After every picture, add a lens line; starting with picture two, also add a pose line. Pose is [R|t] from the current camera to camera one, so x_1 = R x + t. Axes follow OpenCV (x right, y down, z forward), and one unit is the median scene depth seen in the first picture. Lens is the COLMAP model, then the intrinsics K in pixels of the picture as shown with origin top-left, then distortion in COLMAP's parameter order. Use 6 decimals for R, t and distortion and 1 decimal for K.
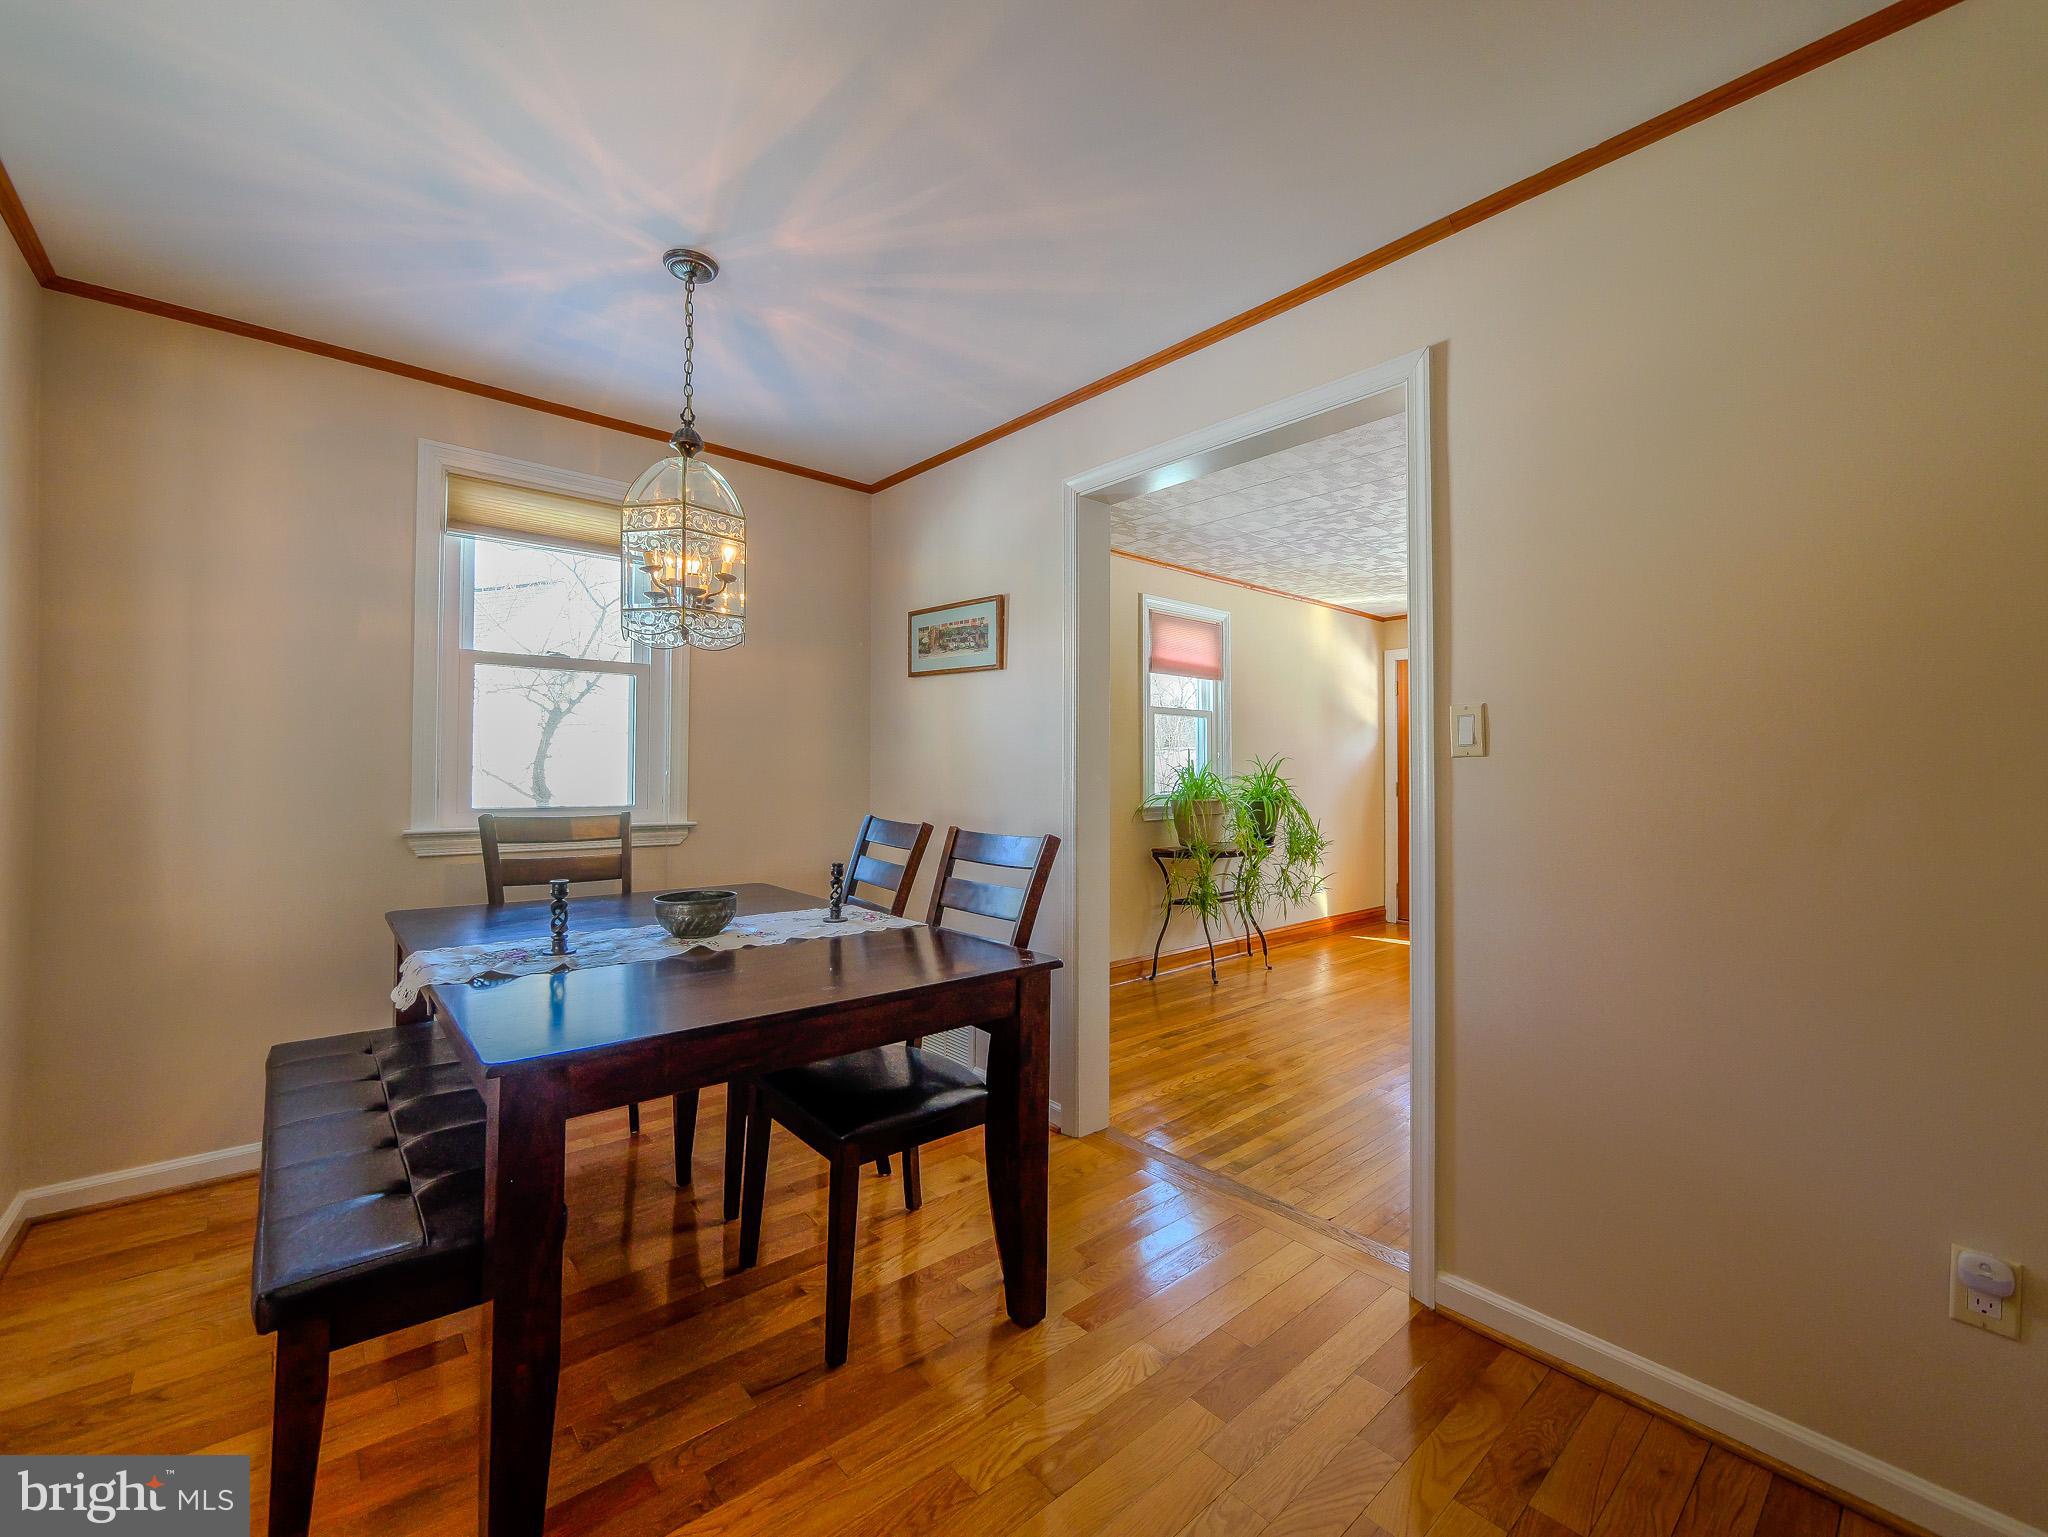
lens RADIAL K [[854.4, 0, 1001.4], [0, 854.4, 769.0], [0, 0, 1]] dist [-0.007158, 0.000753]
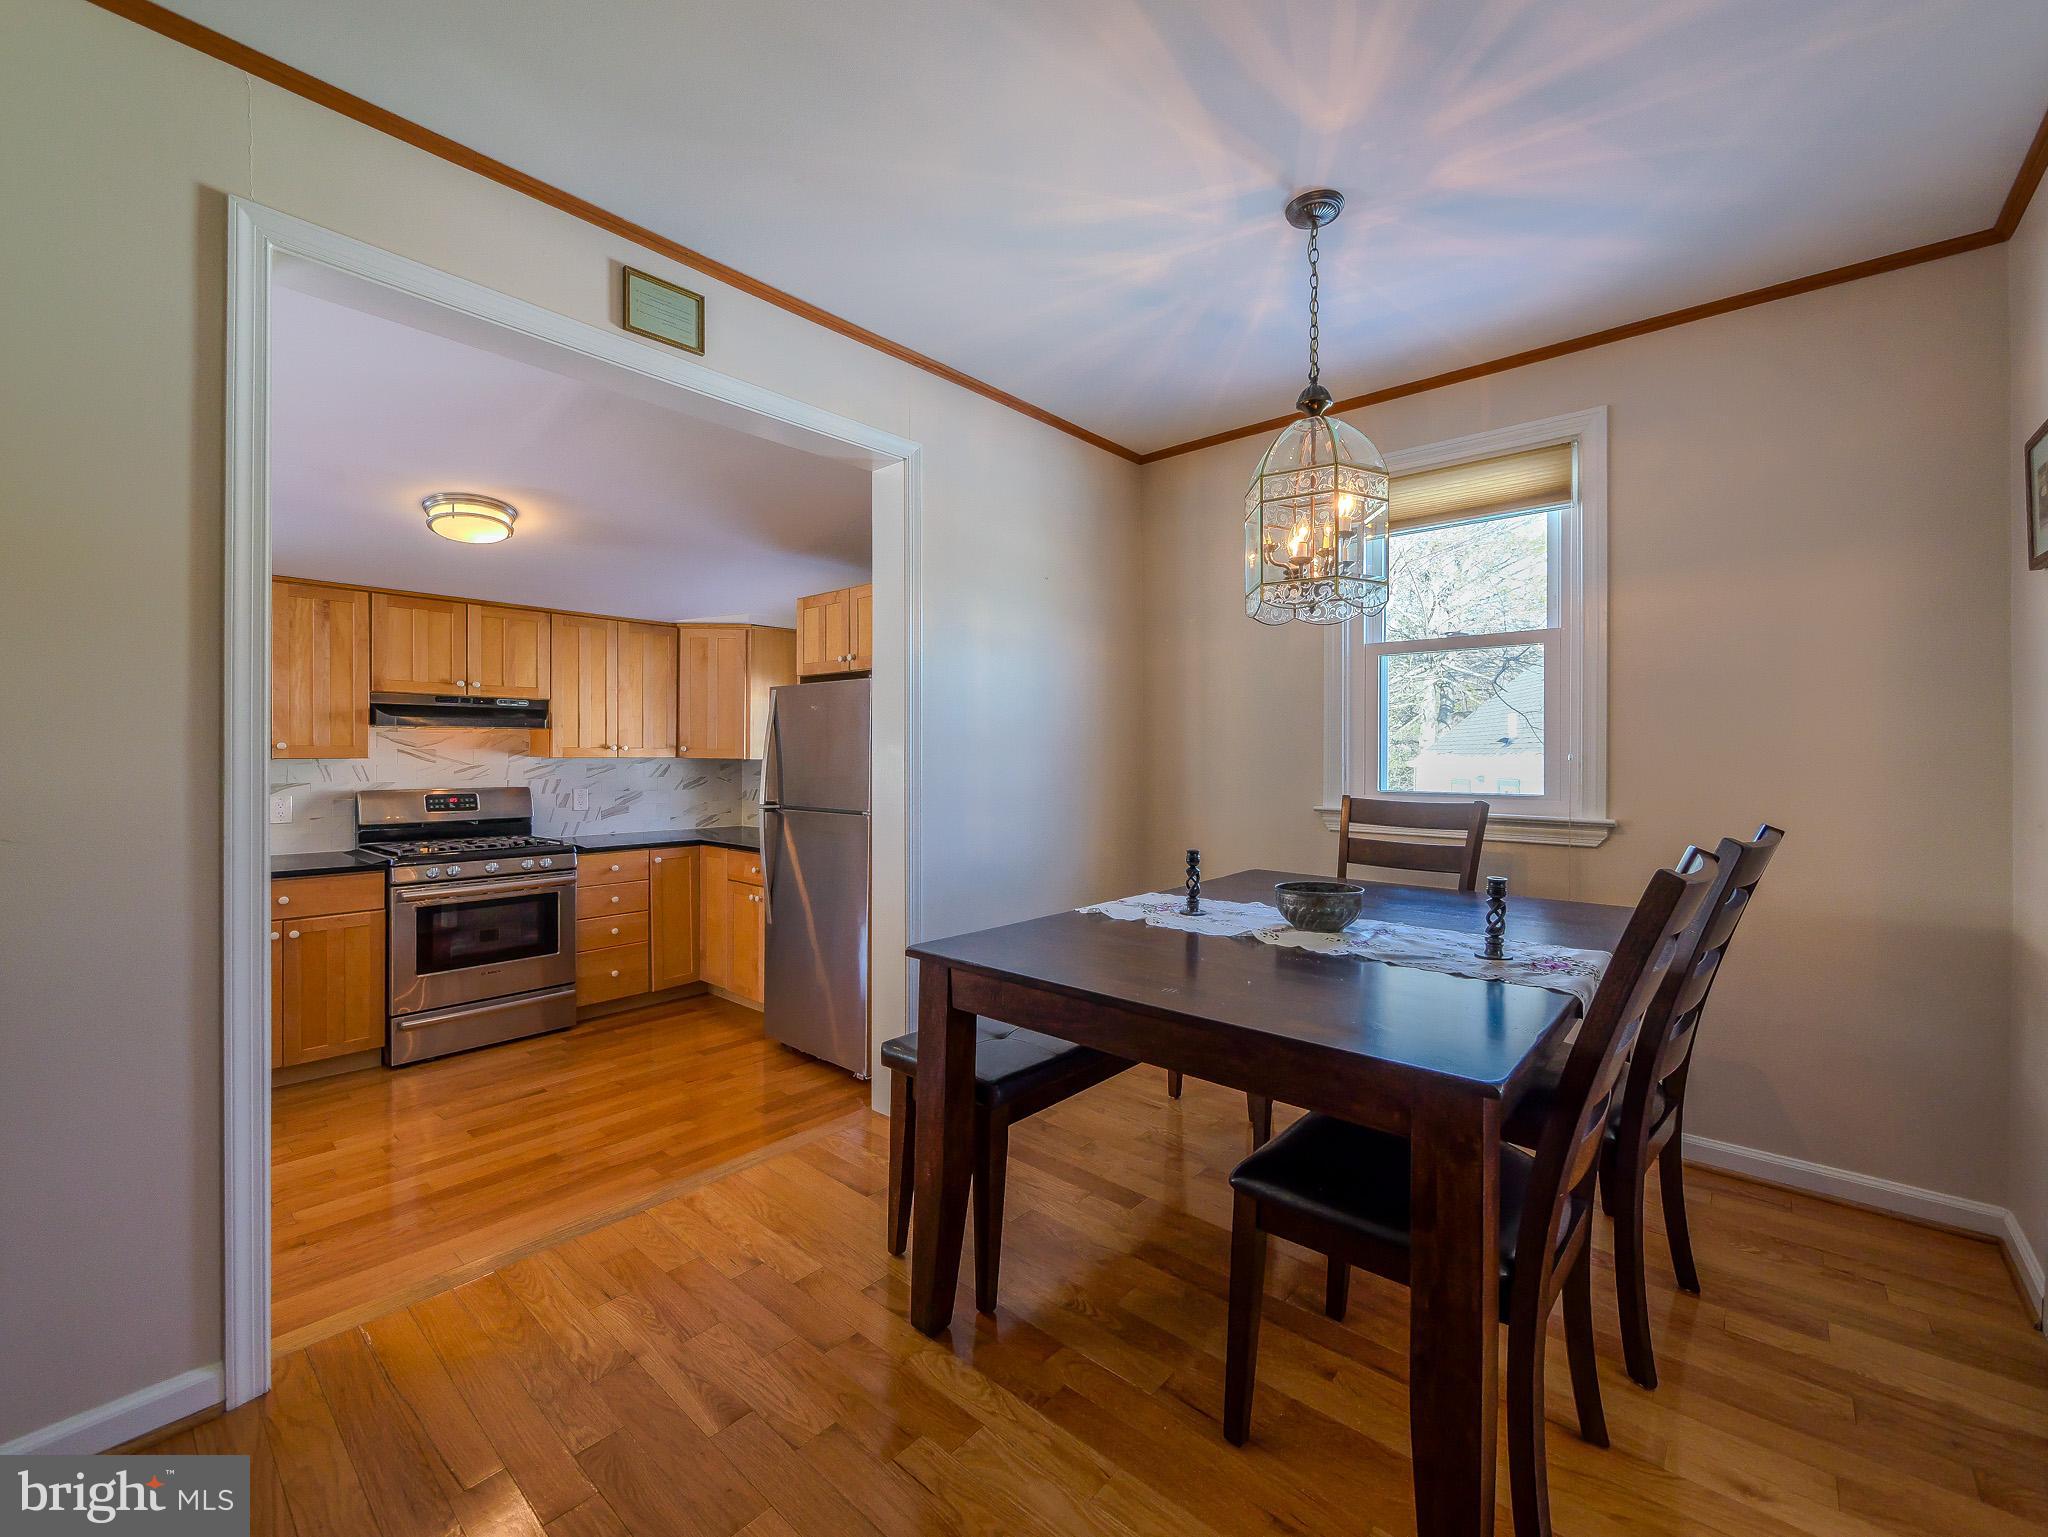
lens RADIAL K [[854.4, 0, 1018.6], [0, 854.4, 761.2], [0, 0, 1]] dist [-0.007158, 0.000753]
pose [[0.145806, -0.004333, -0.989304, 0.392624], [-0.002167, 0.999987, -0.004699, 0.015395], [0.989311, 0.002828, 0.145795, 0.419108]]
